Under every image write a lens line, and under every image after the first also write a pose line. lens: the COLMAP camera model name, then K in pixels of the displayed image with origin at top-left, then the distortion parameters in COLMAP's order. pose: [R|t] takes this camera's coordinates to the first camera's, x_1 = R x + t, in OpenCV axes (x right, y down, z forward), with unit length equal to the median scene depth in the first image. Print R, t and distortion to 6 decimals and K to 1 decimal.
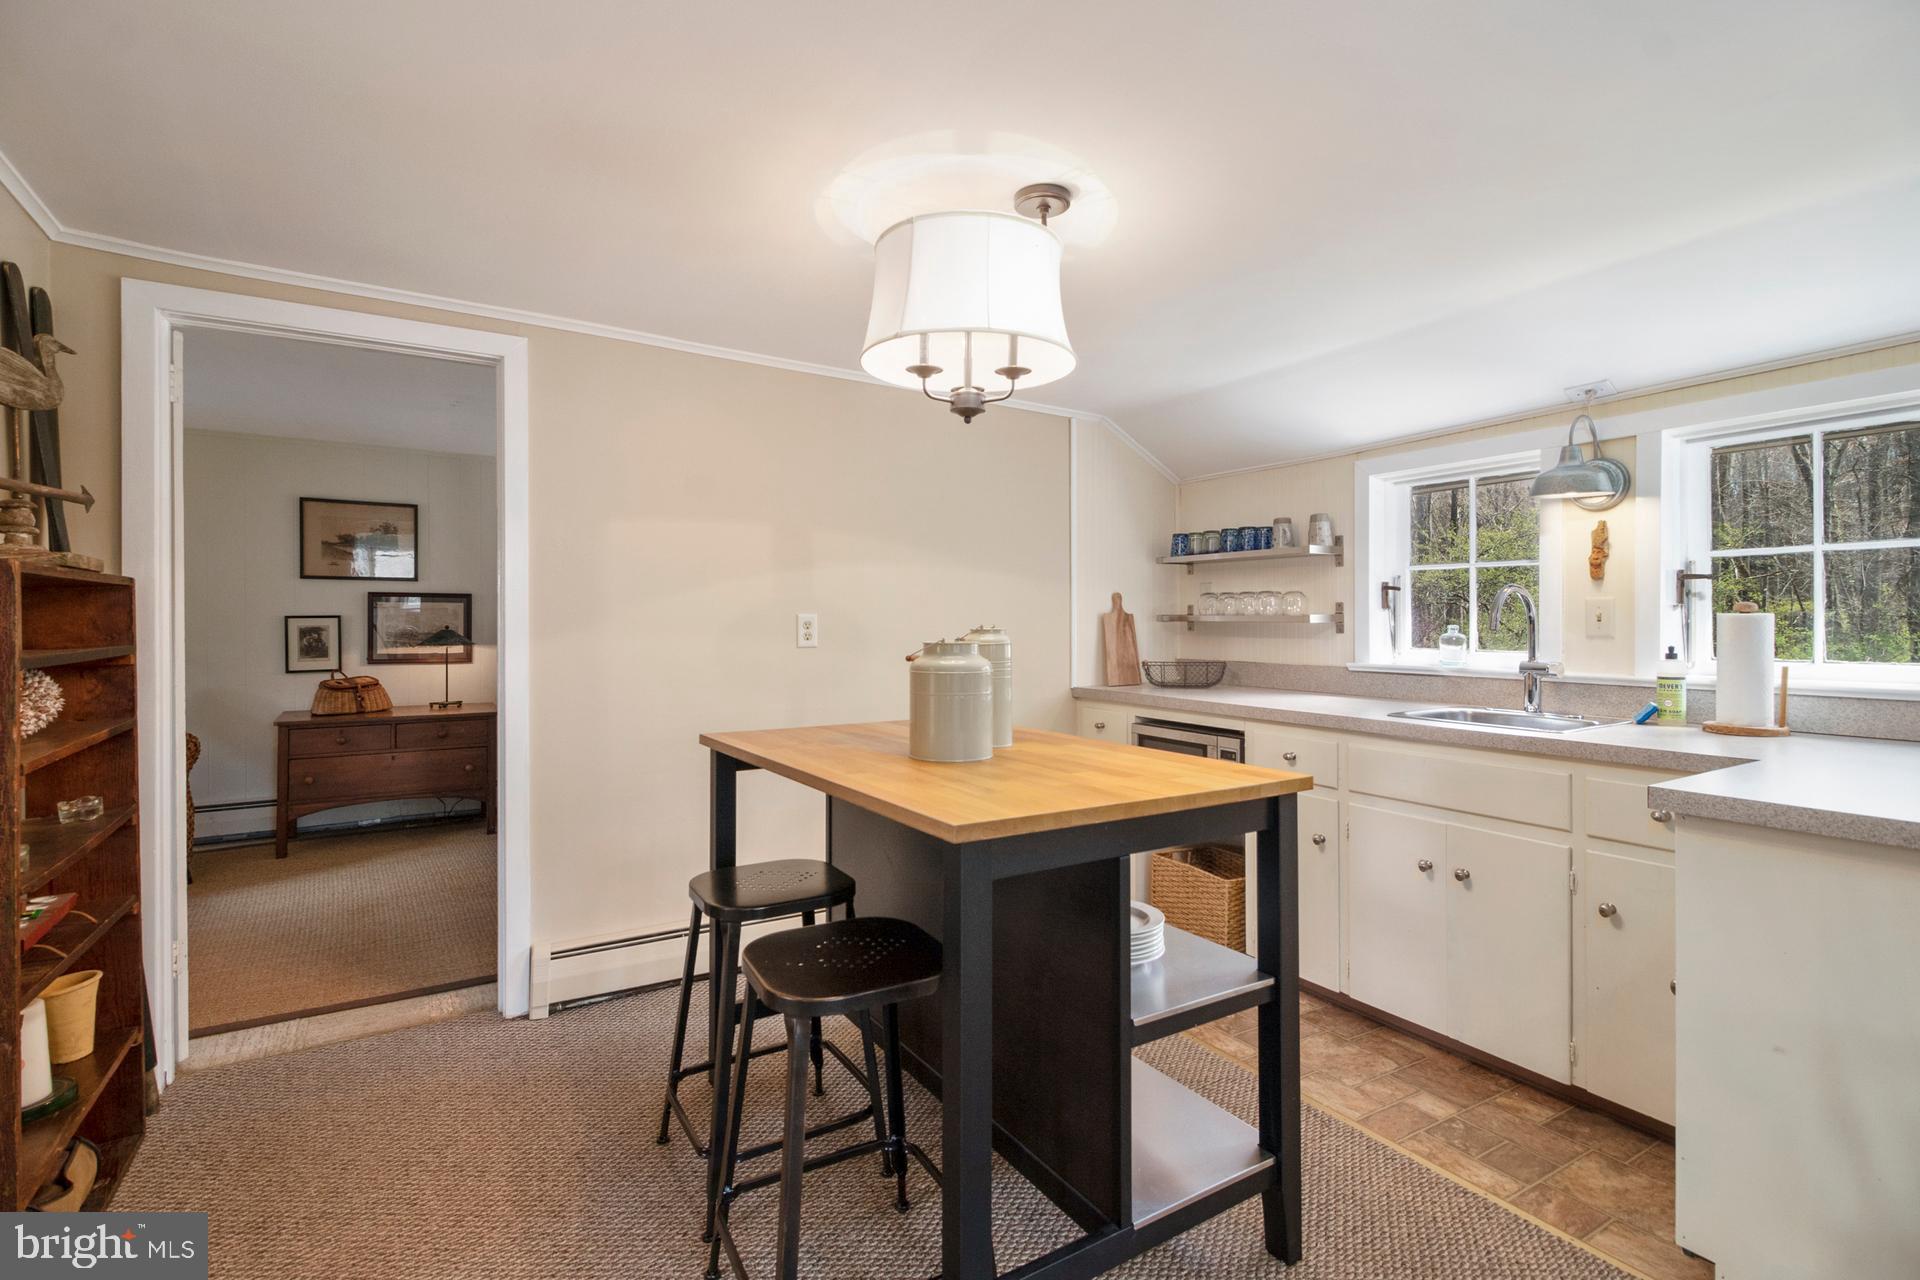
lens RADIAL K [[888.2, 0, 959.4], [0, 888.2, 632.4], [0, 0, 1]] dist [-0.005146, -0.002931]
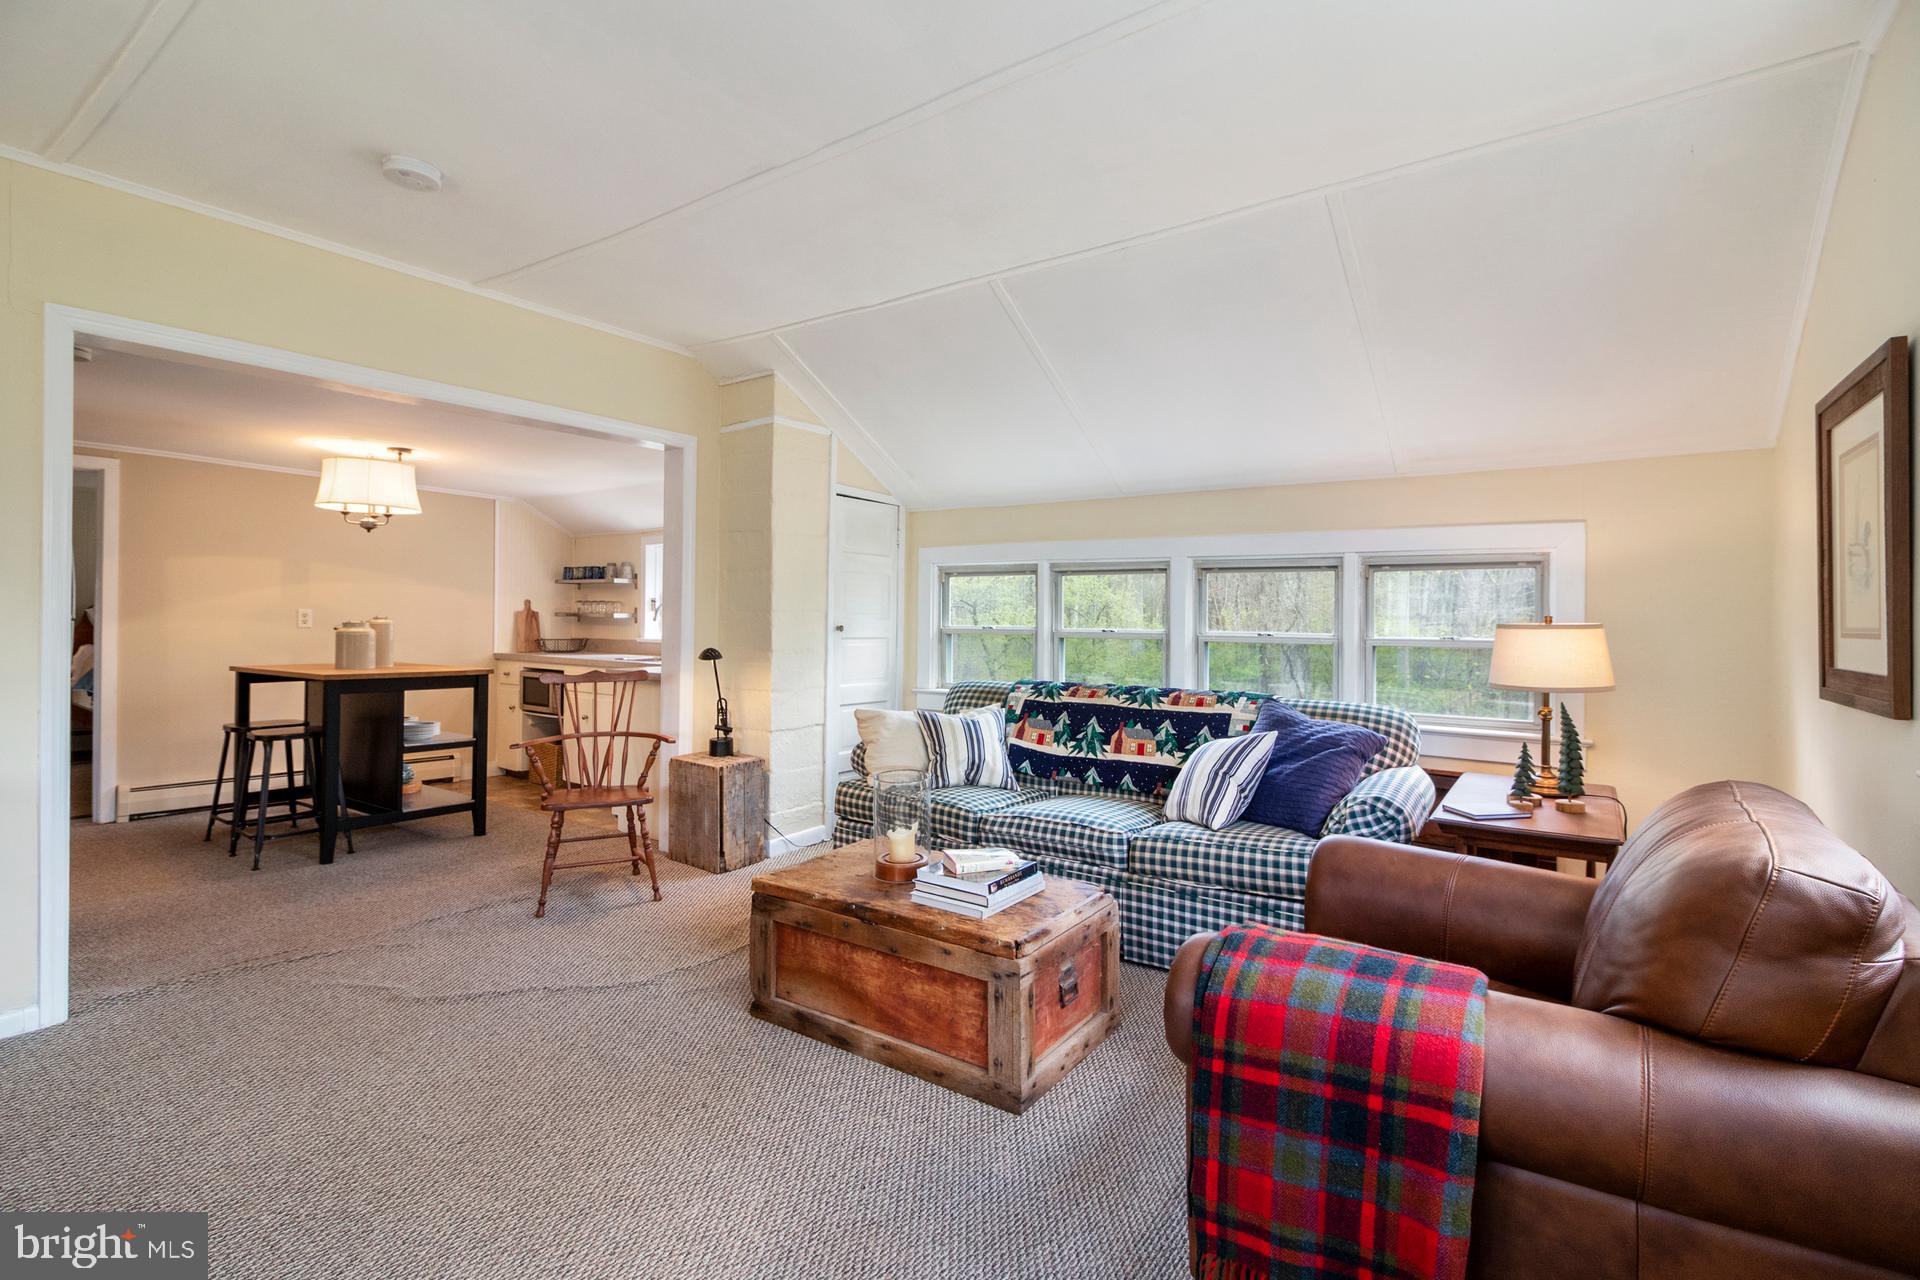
lens RADIAL K [[888.2, 0, 975.2], [0, 888.2, 613.6], [0, 0, 1]] dist [-0.005146, -0.002931]
pose [[0.915049, 0.013443, 0.403118, 0.356095], [-0.006581, 0.999809, -0.018404, 0.012374], [-0.403288, 0.014188, 0.914963, -1.215528]]
